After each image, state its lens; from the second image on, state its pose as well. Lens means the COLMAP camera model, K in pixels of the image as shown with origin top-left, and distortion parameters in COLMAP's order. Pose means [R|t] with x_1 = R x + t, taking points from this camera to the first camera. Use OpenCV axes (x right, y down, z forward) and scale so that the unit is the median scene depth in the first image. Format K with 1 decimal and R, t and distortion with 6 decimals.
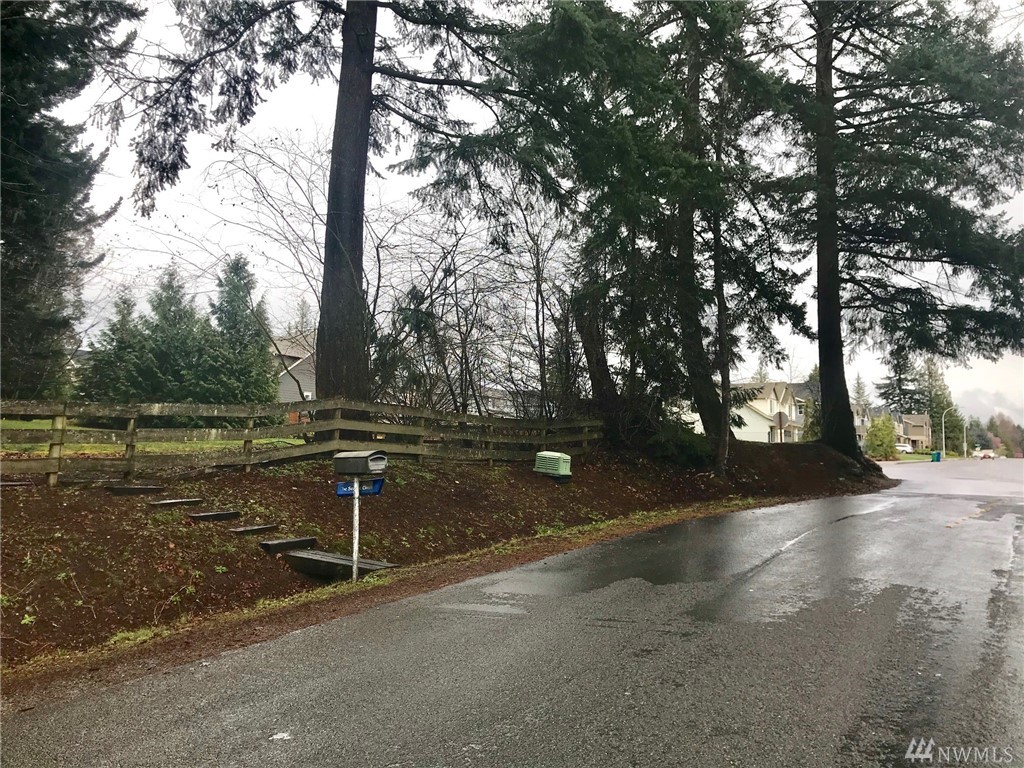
lens RADIAL K [[837.6, 0, 513.8], [0, 837.6, 363.4], [0, 0, 1]] dist [0.008213, 0.007319]
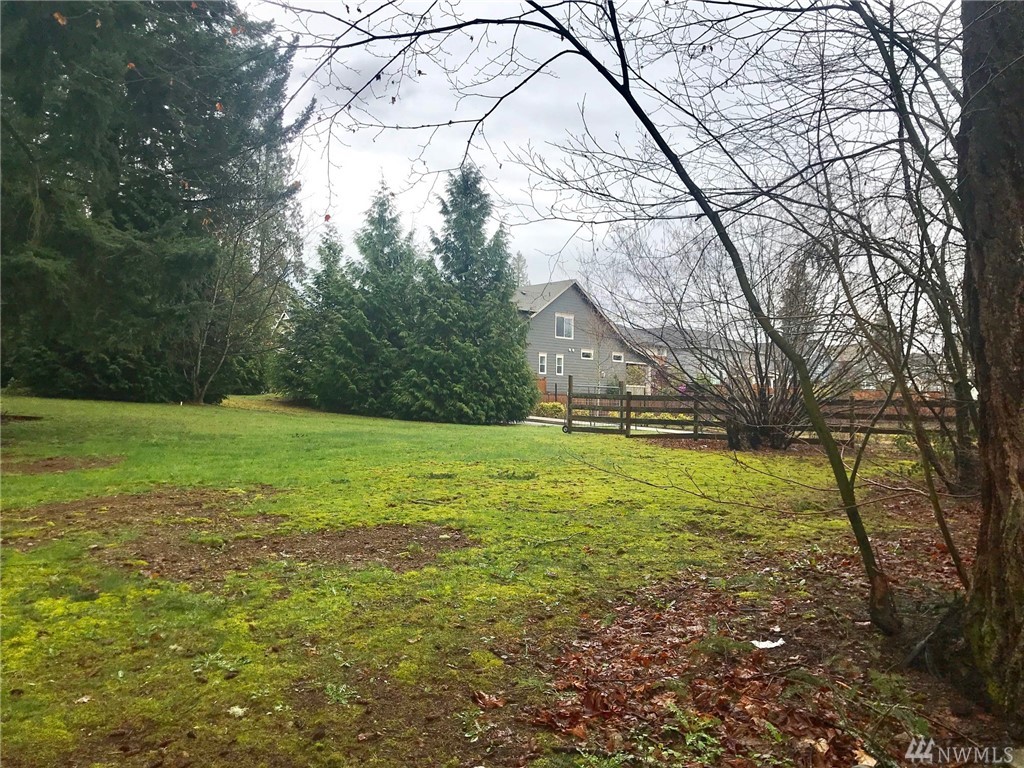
lens RADIAL K [[827.3, 0, 512.0], [0, 827.3, 384.0], [0, 0, 1]] dist [-0.008980, 0.006110]
pose [[0.969595, -0.012895, -0.244374, -0.121053], [0.032234, 0.996640, 0.075303, 0.002854], [0.242582, -0.080891, 0.966753, 0.310885]]
